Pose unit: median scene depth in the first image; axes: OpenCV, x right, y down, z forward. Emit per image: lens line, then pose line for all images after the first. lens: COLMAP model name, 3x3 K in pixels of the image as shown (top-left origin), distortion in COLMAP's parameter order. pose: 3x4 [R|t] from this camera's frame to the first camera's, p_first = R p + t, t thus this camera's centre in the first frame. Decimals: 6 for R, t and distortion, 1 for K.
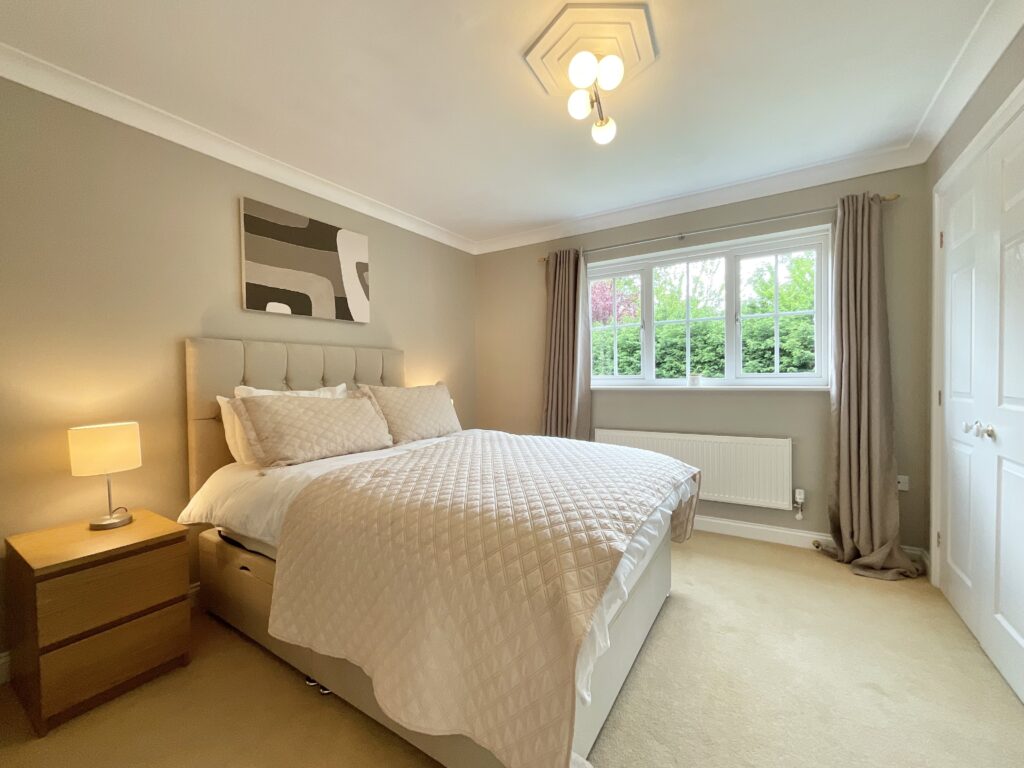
lens RADIAL K [[412.8, 0, 509.9], [0, 412.8, 379.9], [0, 0, 1]] dist [-0.013577, 0.000341]
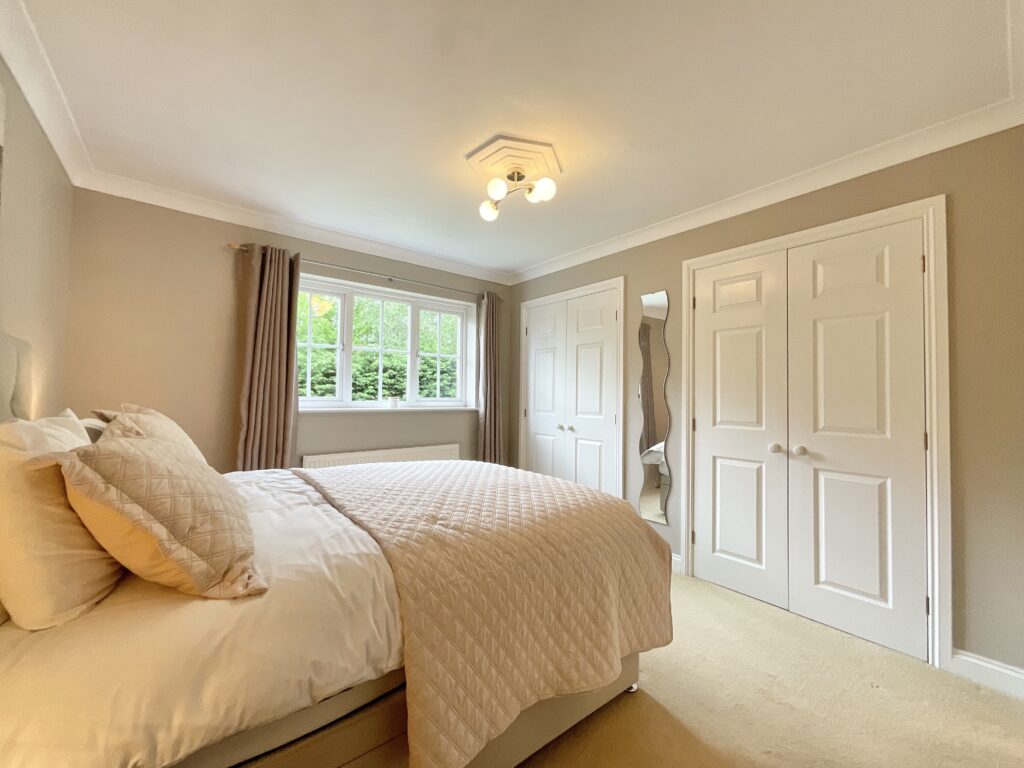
lens RADIAL K [[412.8, 0, 509.9], [0, 412.8, 385.8], [0, 0, 1]] dist [-0.013577, 0.000341]
pose [[0.315405, 0.041165, 0.948064, -0.567193], [-0.011269, 0.999151, -0.039634, -0.004241], [-0.948890, 0.001817, 0.315601, 0.312156]]
